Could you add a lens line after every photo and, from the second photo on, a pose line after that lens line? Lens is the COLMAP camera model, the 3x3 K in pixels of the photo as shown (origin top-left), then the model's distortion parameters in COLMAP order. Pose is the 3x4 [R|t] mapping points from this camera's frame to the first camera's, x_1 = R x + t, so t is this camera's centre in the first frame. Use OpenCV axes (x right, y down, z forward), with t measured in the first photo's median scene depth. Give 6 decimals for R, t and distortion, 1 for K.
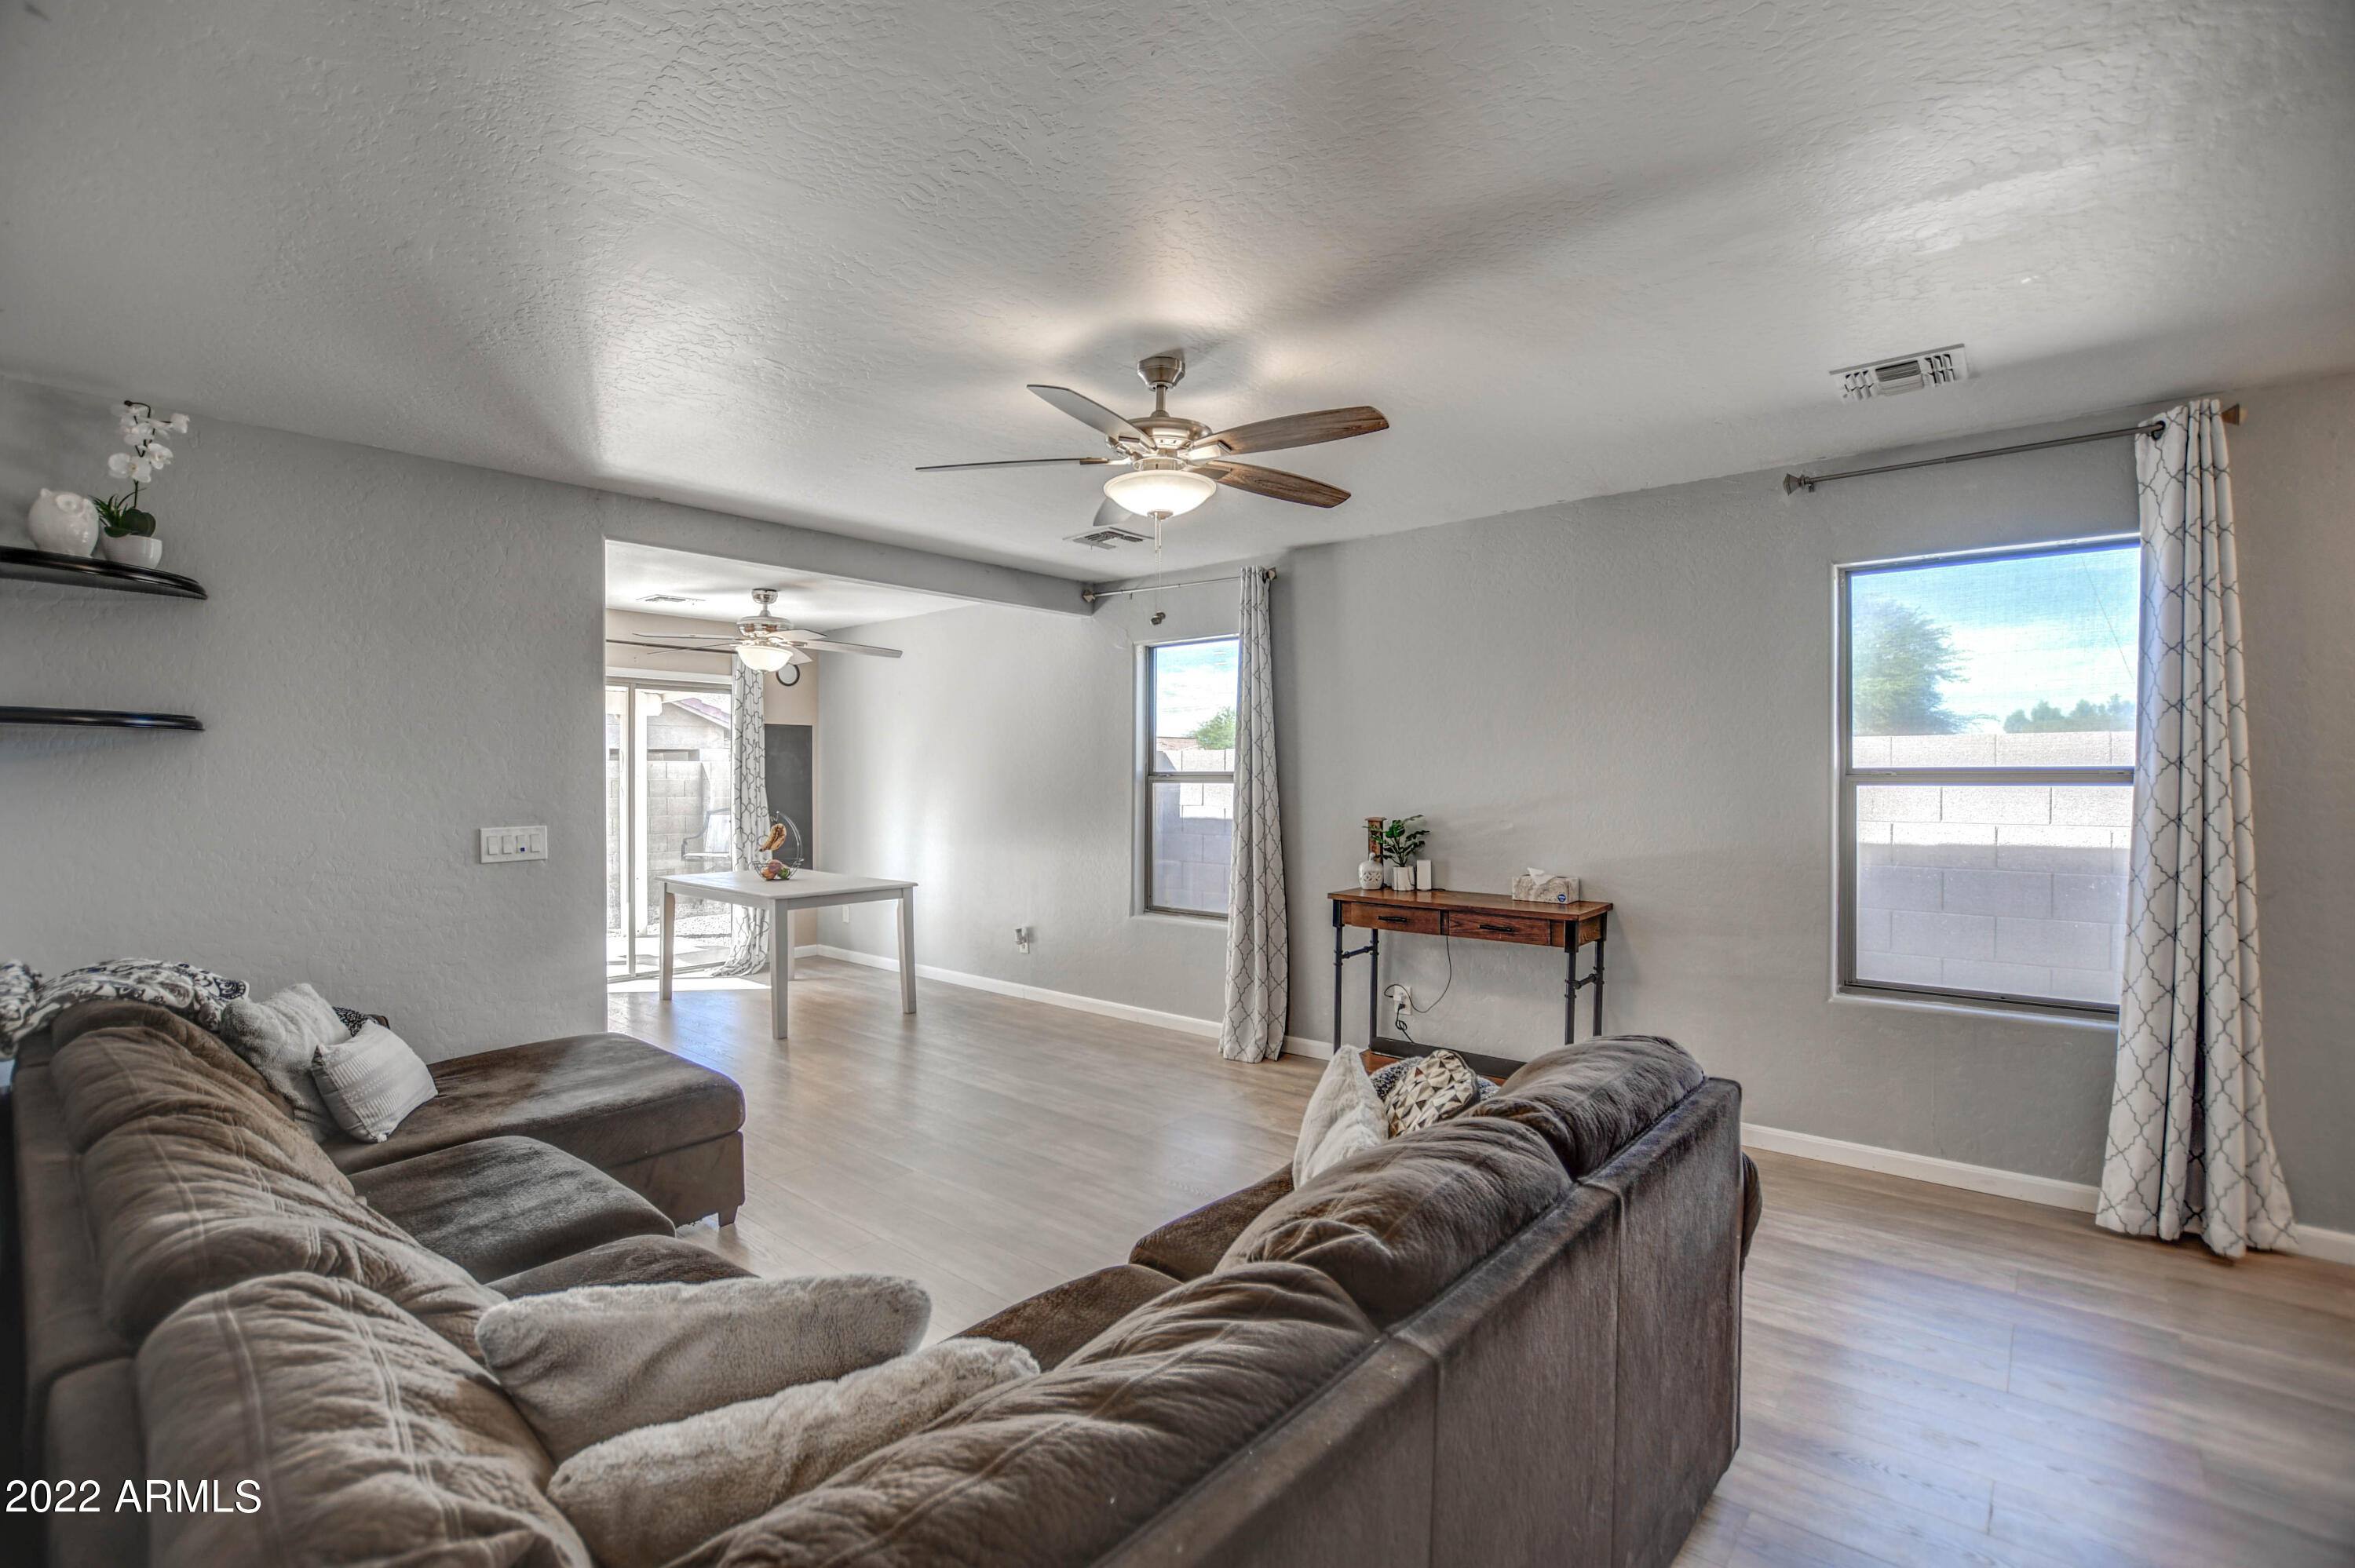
lens RADIAL K [[1055.9, 0, 1188.1], [0, 1055.9, 778.7], [0, 0, 1]] dist [-0.030603, 0.003970]
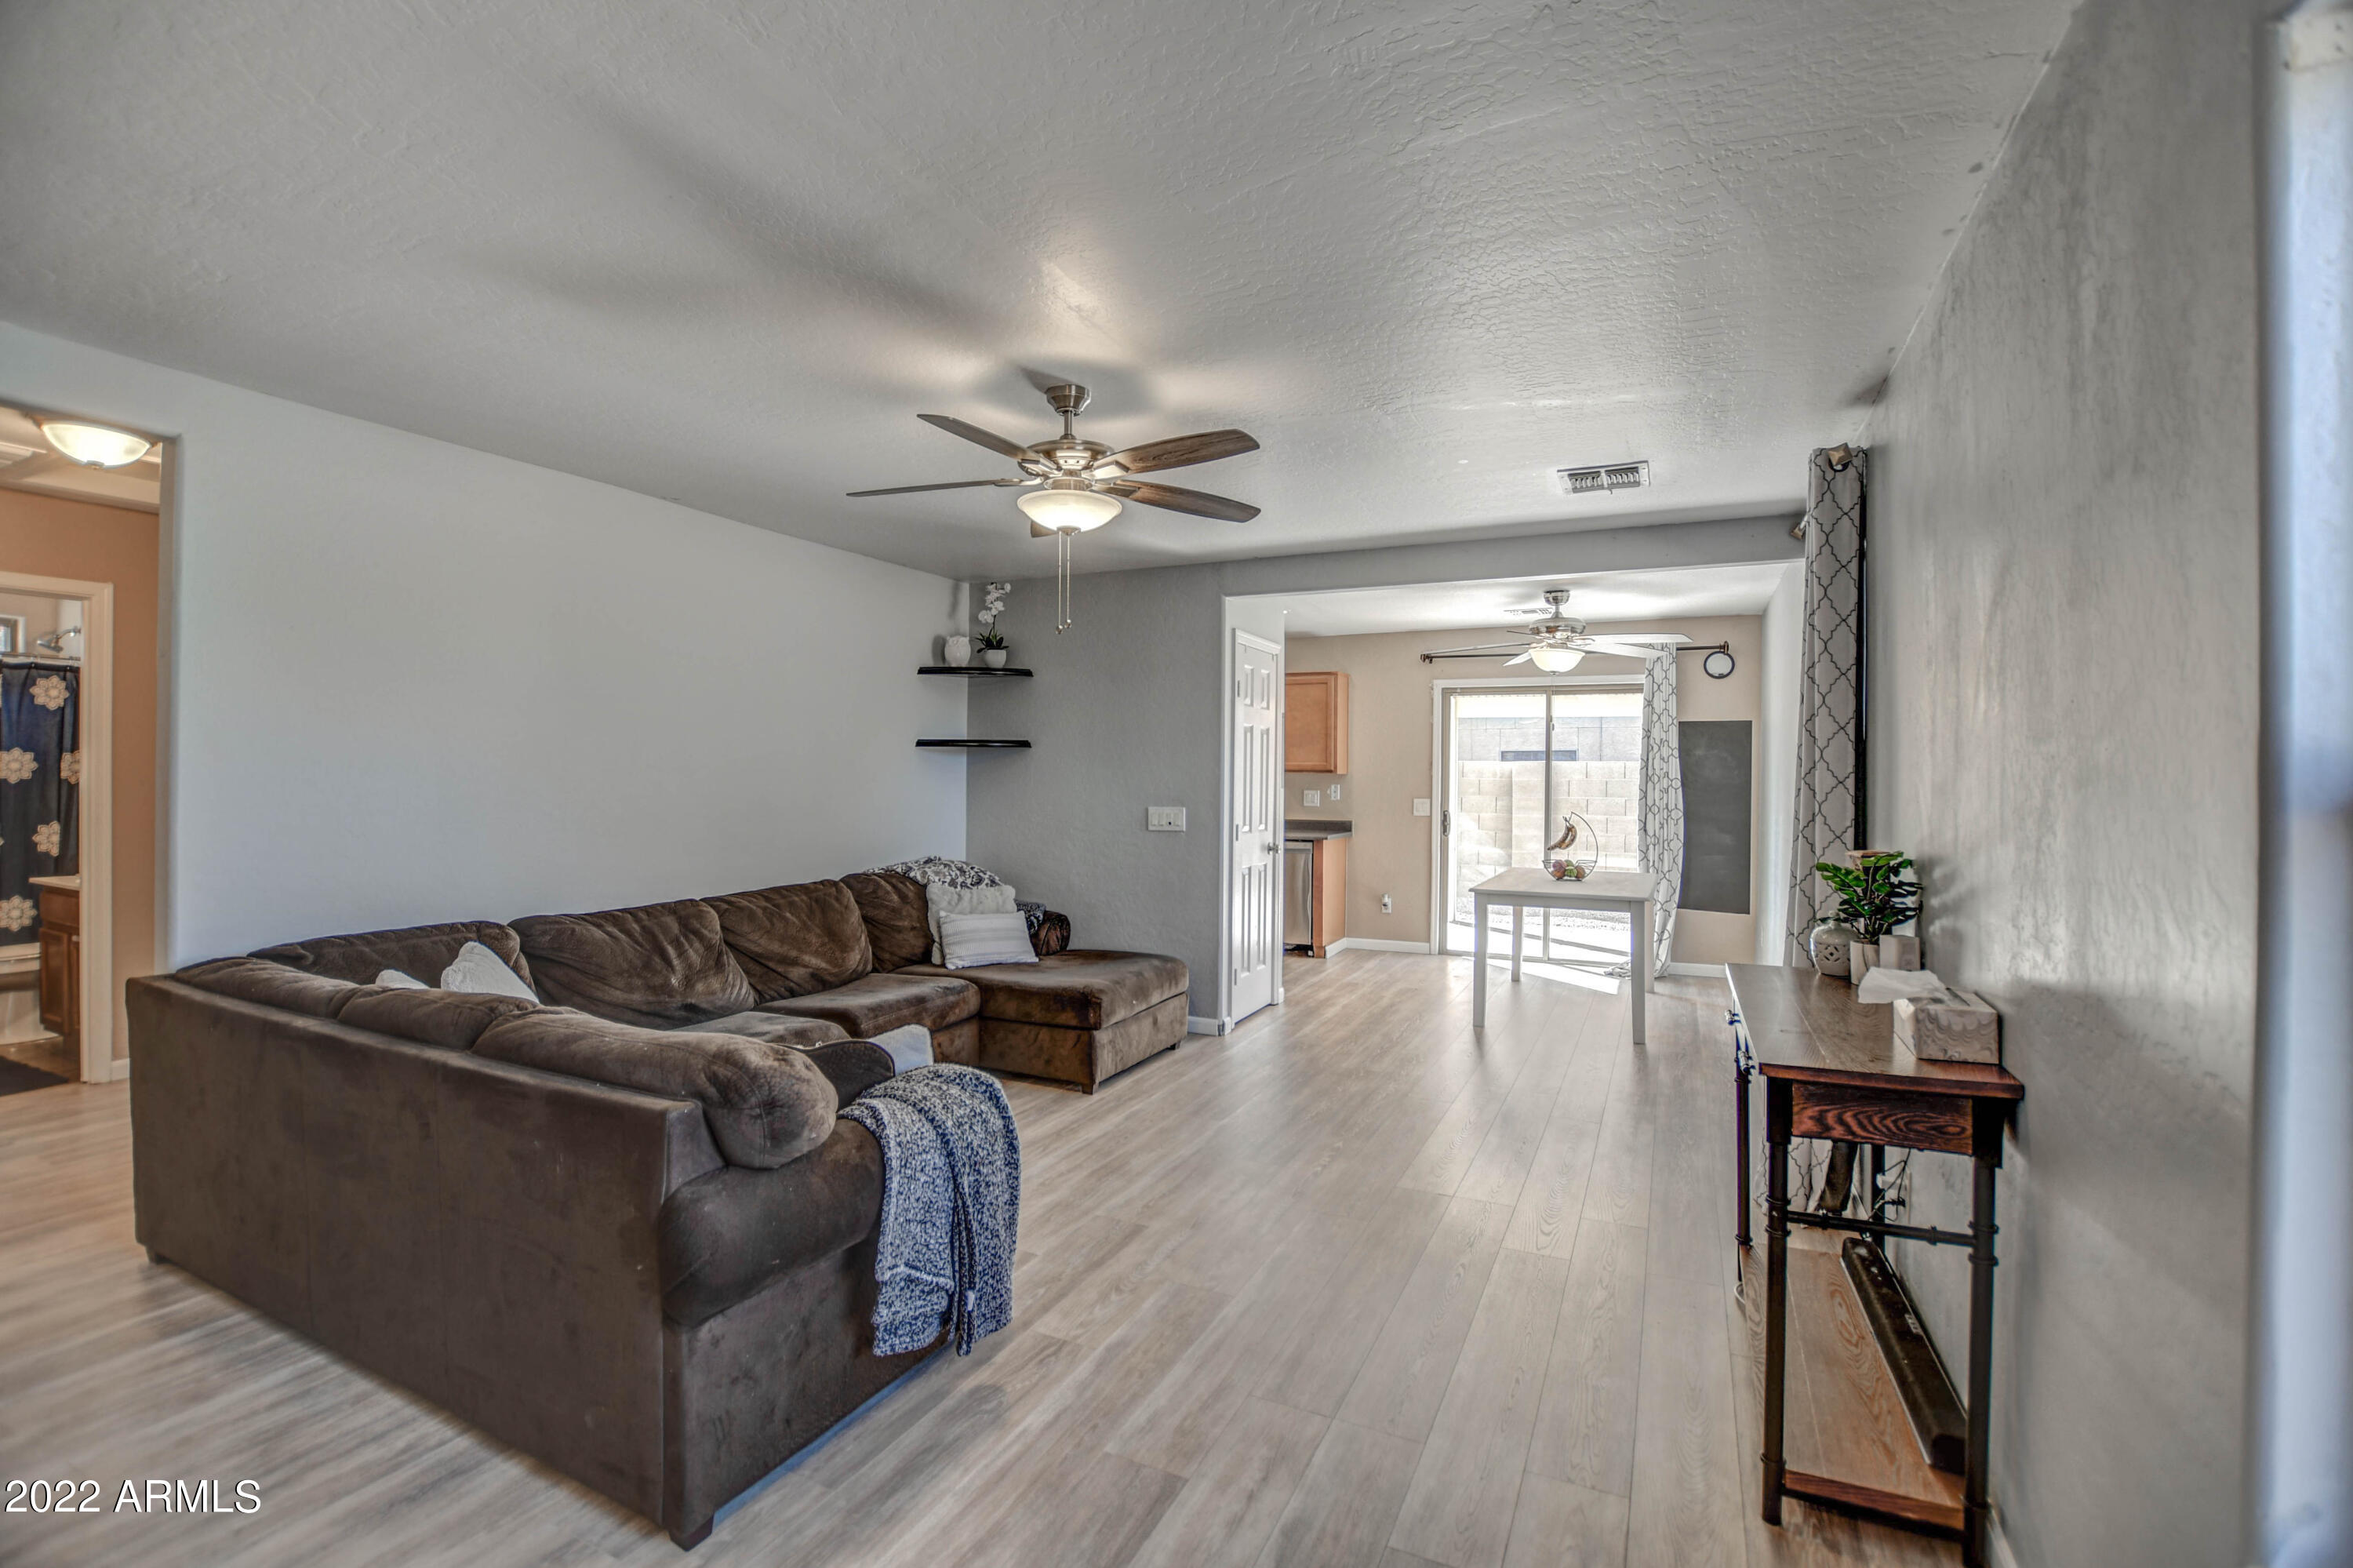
lens RADIAL K [[1055.2, 0, 1152.7], [0, 1055.2, 766.8], [0, 0, 1]] dist [-0.030603, 0.003970]
pose [[0.256810, -0.003253, -0.966456, 0.788783], [-0.009784, 0.999934, -0.005965, -0.002081], [0.966412, 0.010988, 0.256761, 0.605428]]
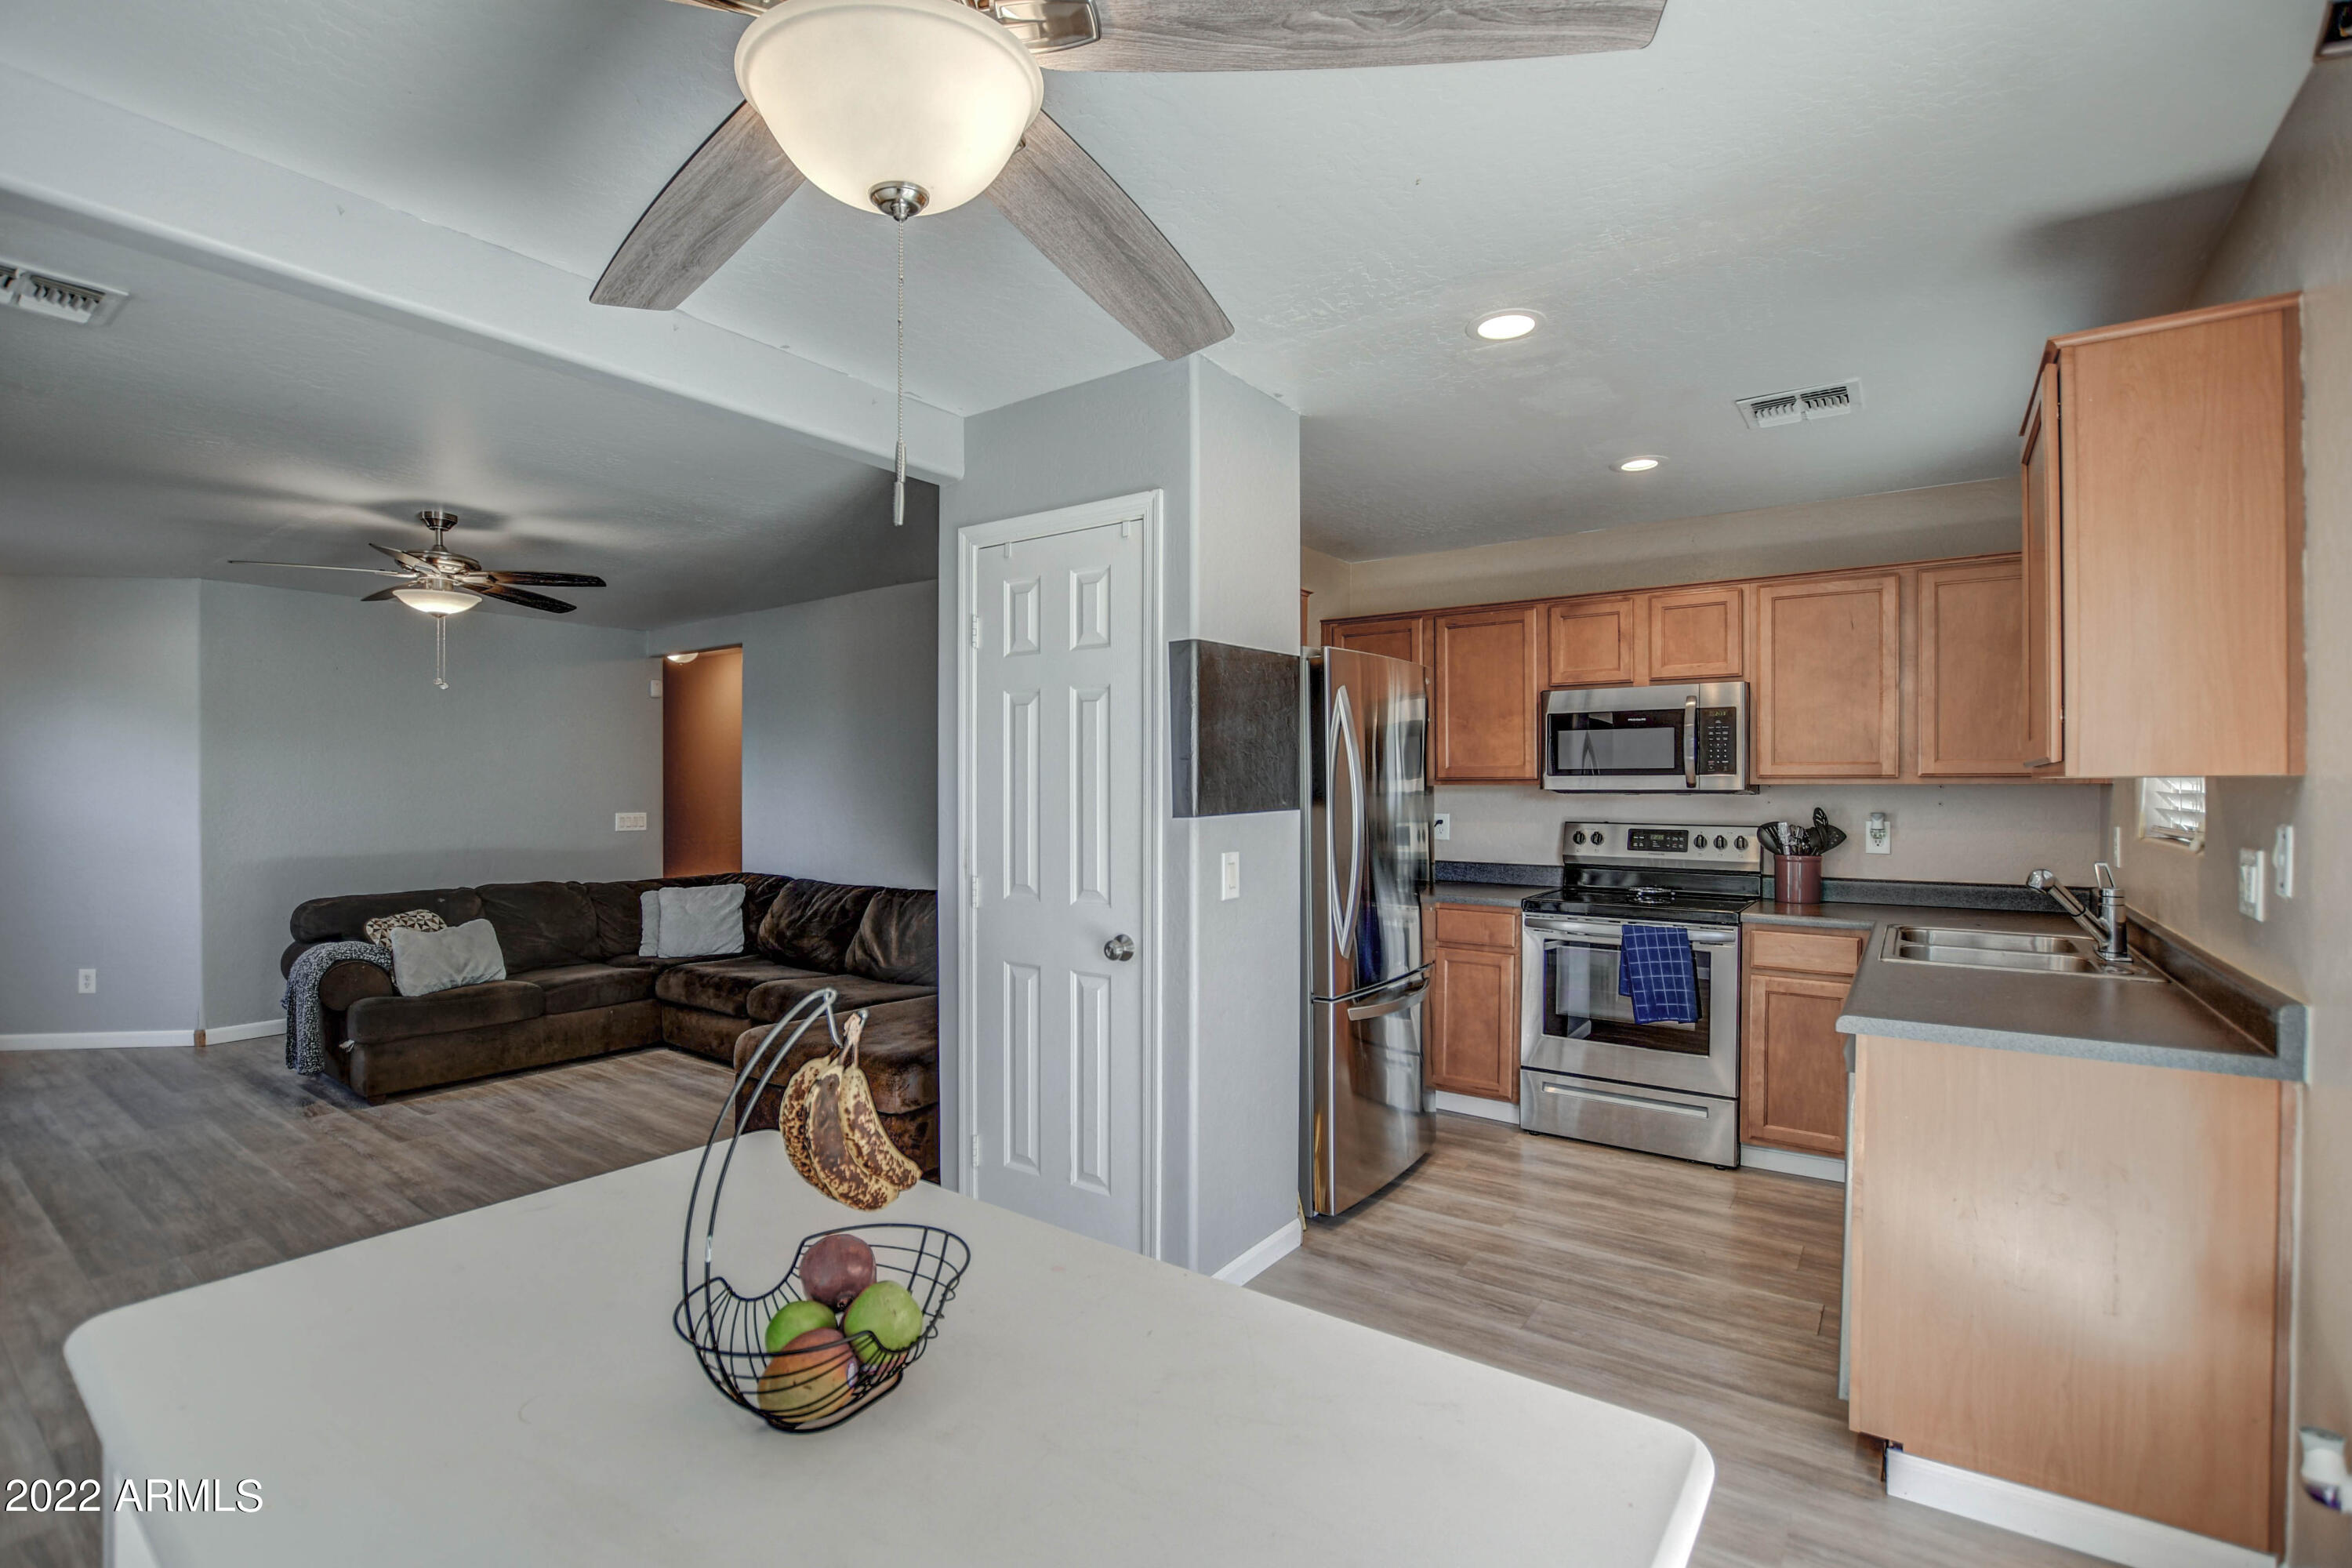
lens RADIAL K [[1054.7, 0, 1142.0], [0, 1054.7, 787.5], [0, 0, 1]] dist [-0.030603, 0.003970]
pose [[-0.996579, 0.002864, -0.082601, -0.640835], [0.002949, 0.999995, -0.000907, -0.000024], [0.082598, -0.001147, -0.996582, 1.893932]]
